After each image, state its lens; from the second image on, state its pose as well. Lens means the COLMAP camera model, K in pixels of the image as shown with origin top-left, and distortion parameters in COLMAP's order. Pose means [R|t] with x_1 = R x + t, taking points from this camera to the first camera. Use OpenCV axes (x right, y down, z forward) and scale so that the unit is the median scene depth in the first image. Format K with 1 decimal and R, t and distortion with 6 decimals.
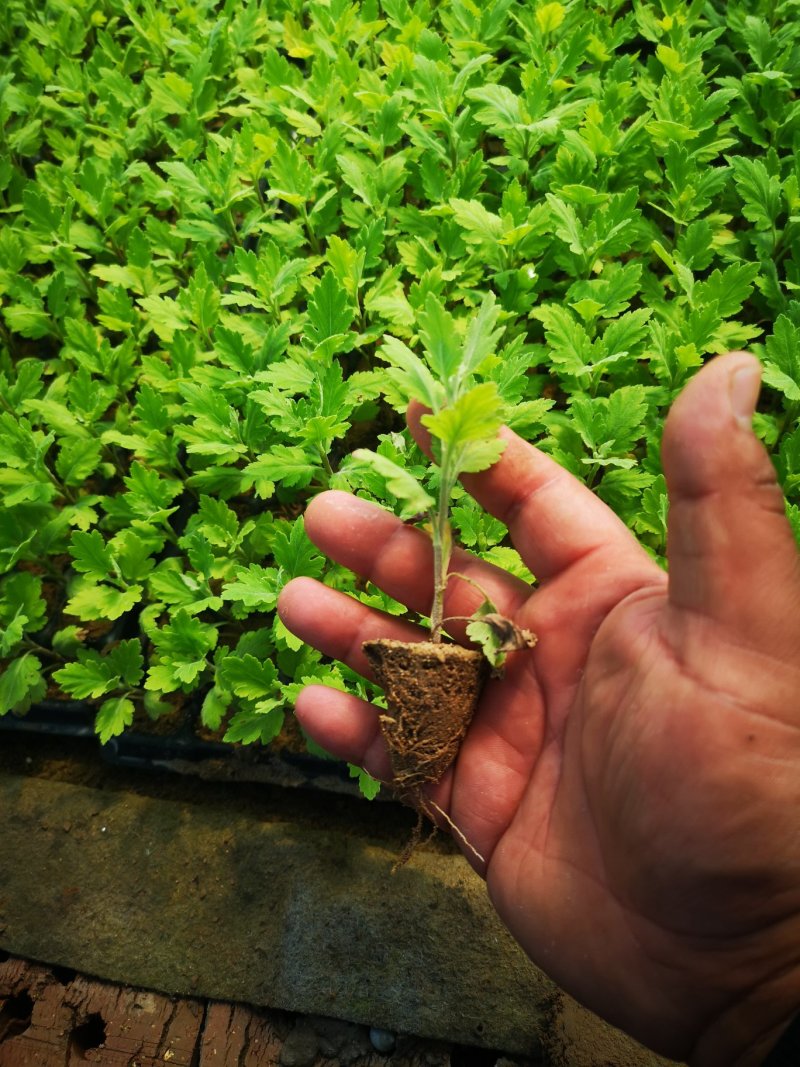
lens RADIAL K [[840.7, 0, 399.8], [0, 840.7, 537.8], [0, 0, 1]] dist [0.037814, -0.049385]
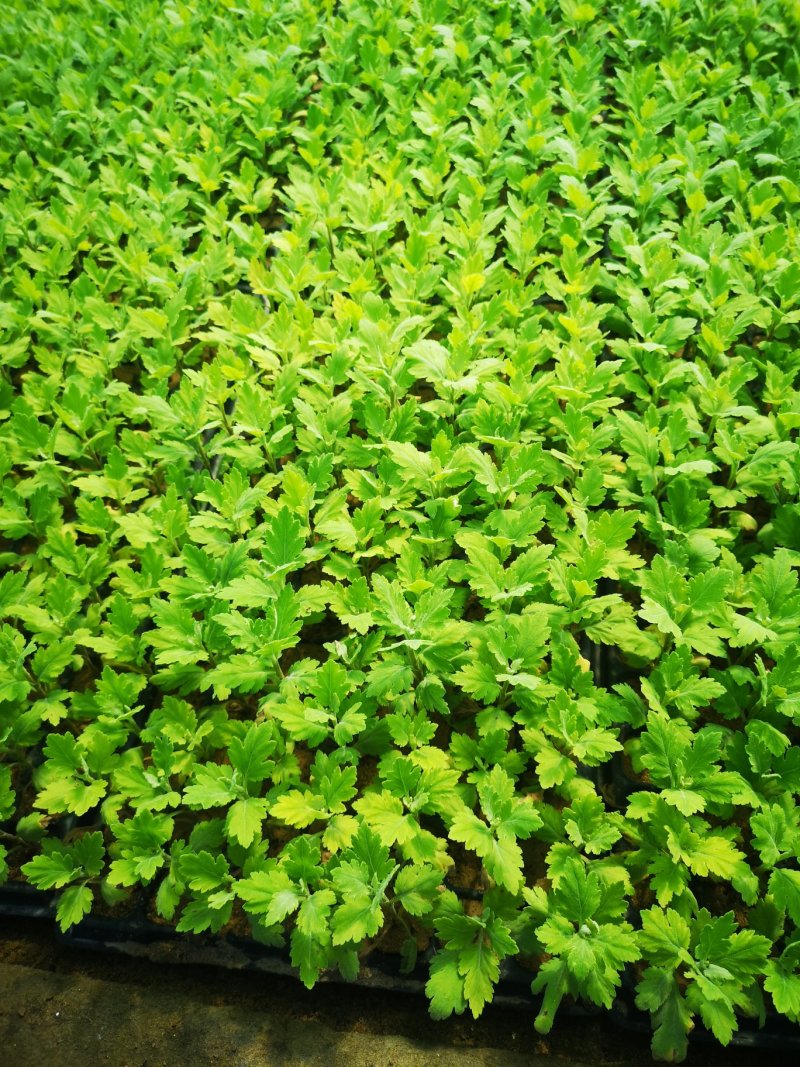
lens RADIAL K [[840.7, 0, 399.2], [0, 840.7, 538.3], [0, 0, 1]] dist [0.037814, -0.049385]
pose [[0.997734, 0.016745, 0.065168, 0.000086], [-0.007883, 0.990958, -0.133939, -0.102571], [-0.066821, 0.133122, 0.988845, -0.151978]]
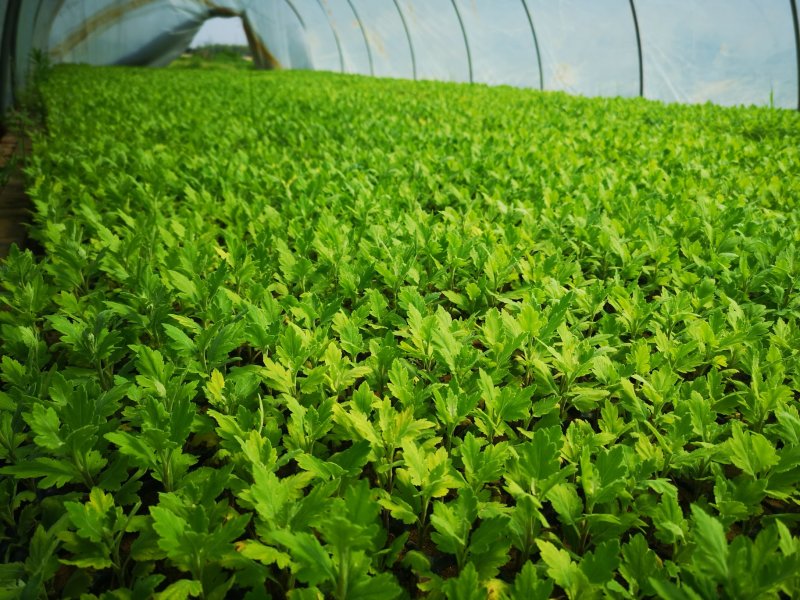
lens RADIAL K [[630.3, 0, 397.9], [0, 630.3, 300.8], [0, 0, 1]] dist [0.037814, -0.049385]
pose [[0.603352, 0.435148, -0.668291, -0.147080], [-0.744491, 0.607710, -0.276446, -0.201912], [0.285833, 0.664331, 0.690626, 0.412809]]
